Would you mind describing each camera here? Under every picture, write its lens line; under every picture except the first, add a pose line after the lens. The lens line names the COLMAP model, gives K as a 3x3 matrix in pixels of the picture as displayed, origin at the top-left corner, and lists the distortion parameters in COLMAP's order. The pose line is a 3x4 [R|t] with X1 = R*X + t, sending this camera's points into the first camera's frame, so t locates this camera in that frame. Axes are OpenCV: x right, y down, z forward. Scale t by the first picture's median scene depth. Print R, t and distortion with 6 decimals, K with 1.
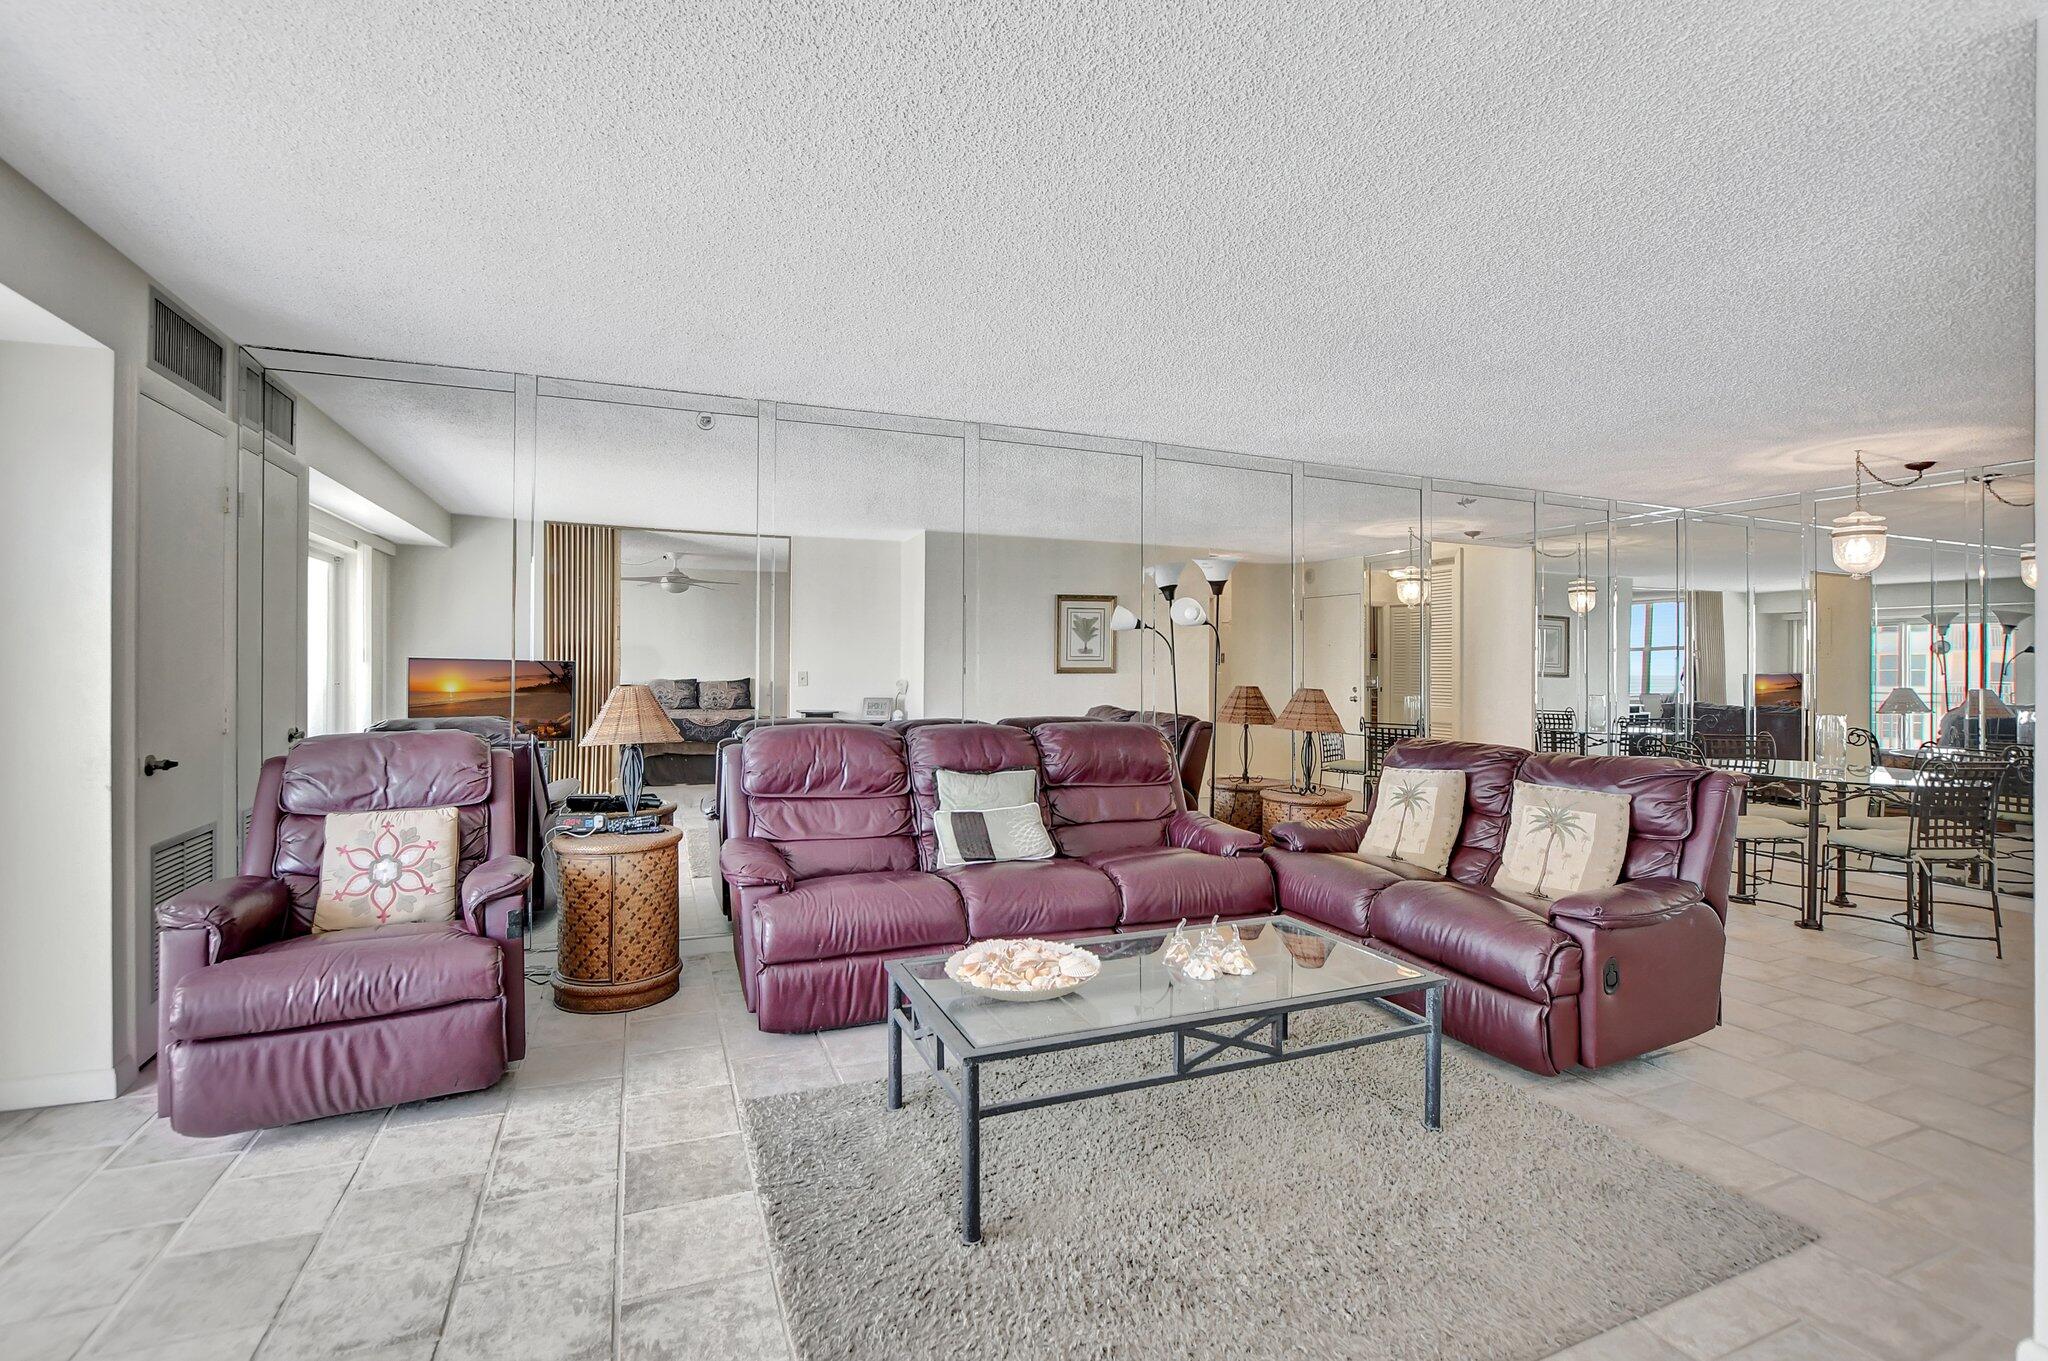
lens RADIAL K [[936.6, 0, 1024.0], [0, 936.6, 680.5], [0, 0, 1]] dist [0.001287, 0.000359]
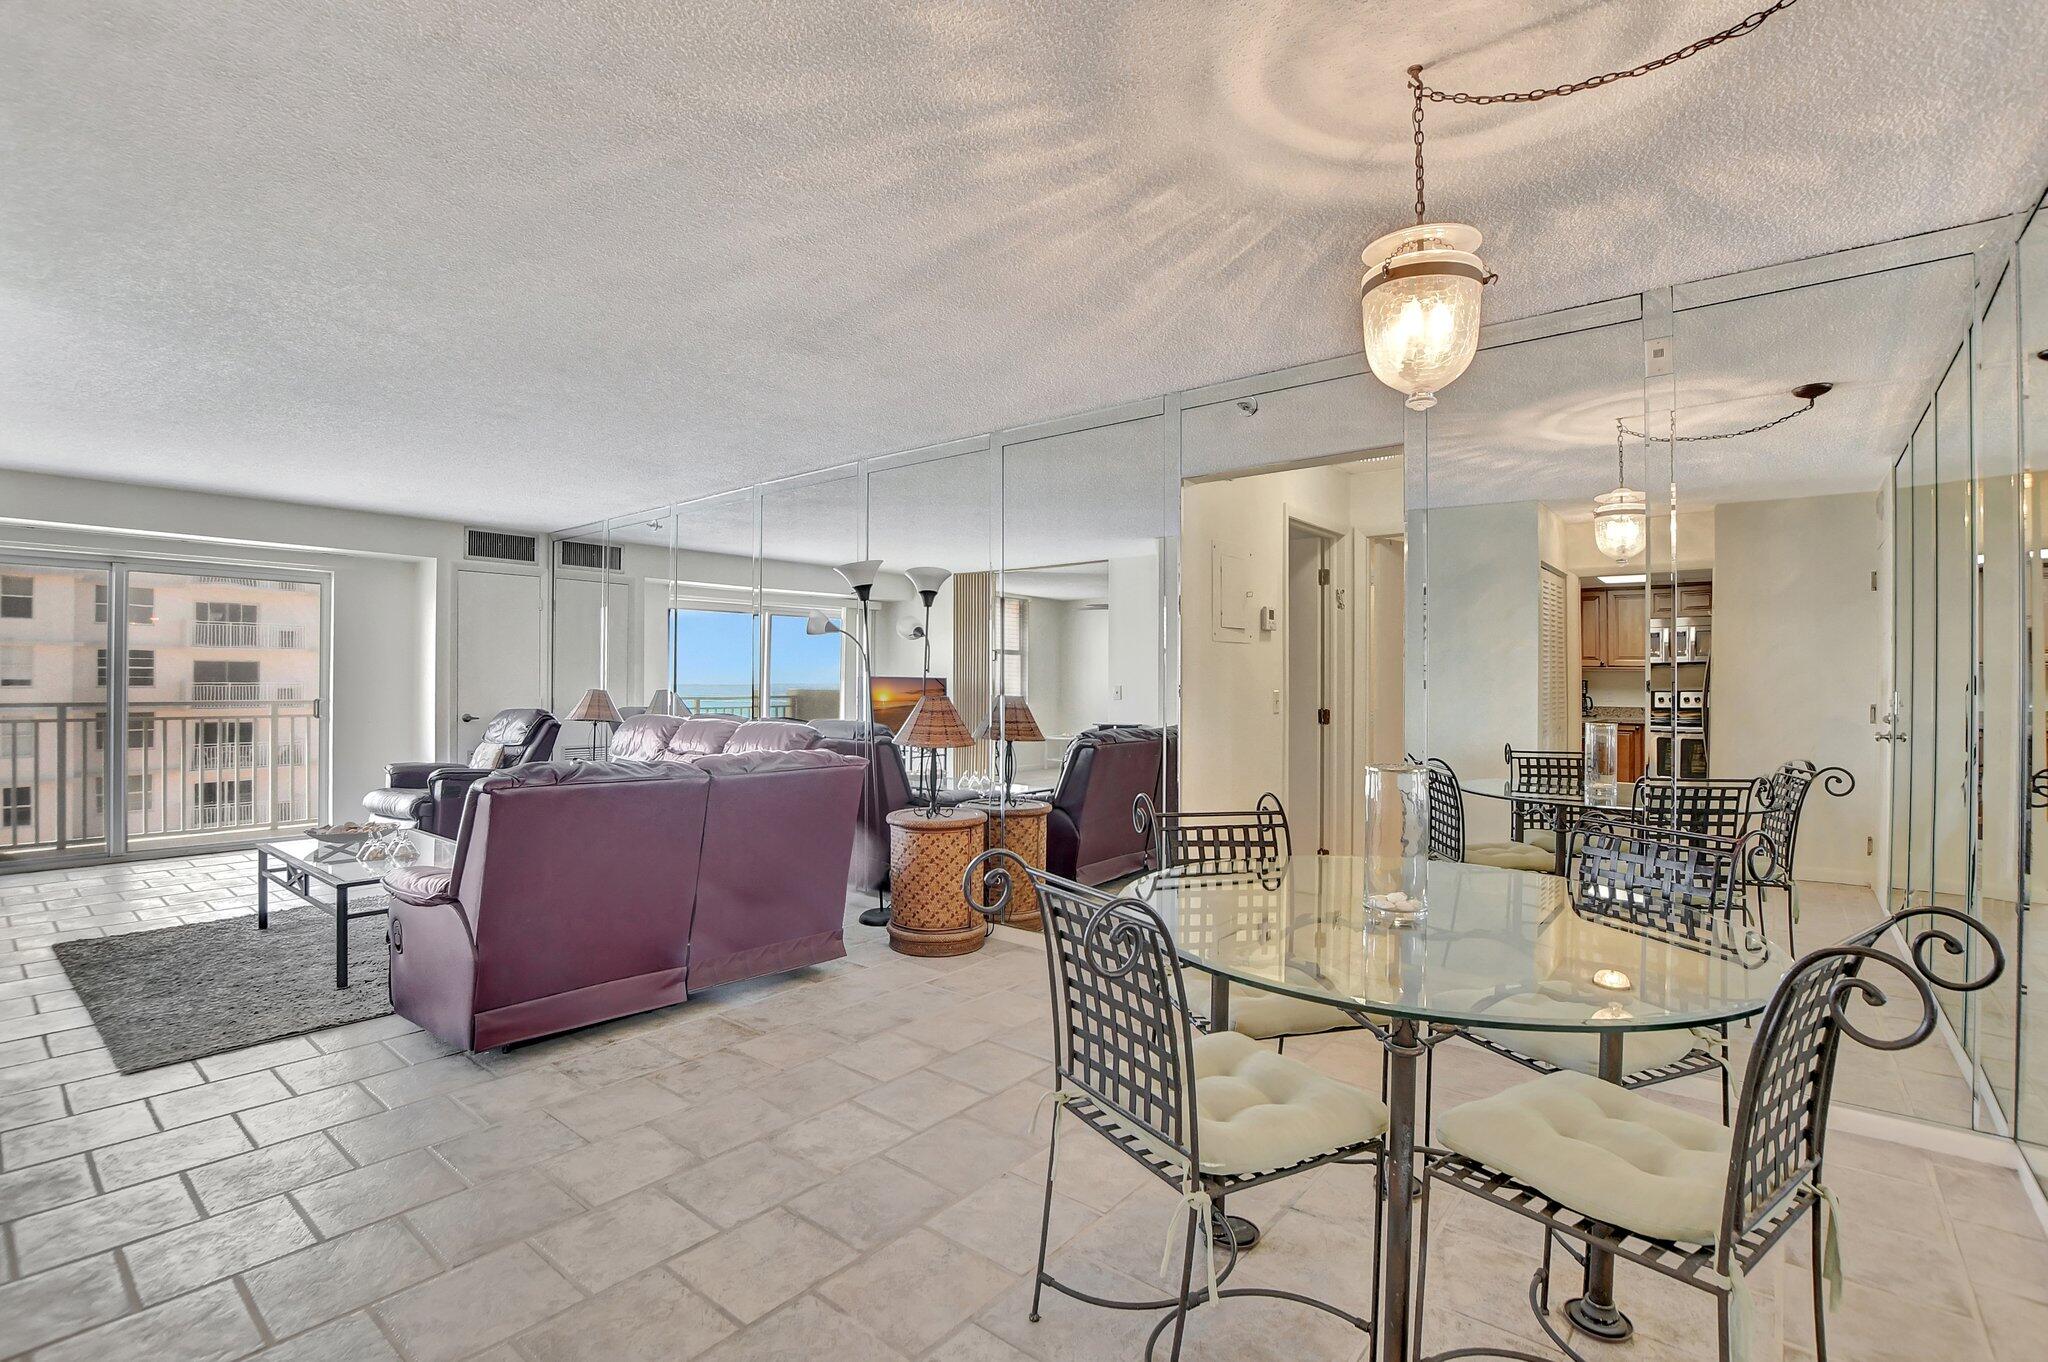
lens RADIAL K [[936.6, 0, 1024.0], [0, 936.6, 681.0], [0, 0, 1]] dist [0.001287, 0.000359]
pose [[0.472869, 0.000165, -0.881133, 1.674924], [-0.006699, 0.999972, -0.003408, -0.008028], [0.881107, 0.007515, 0.472856, 0.966693]]
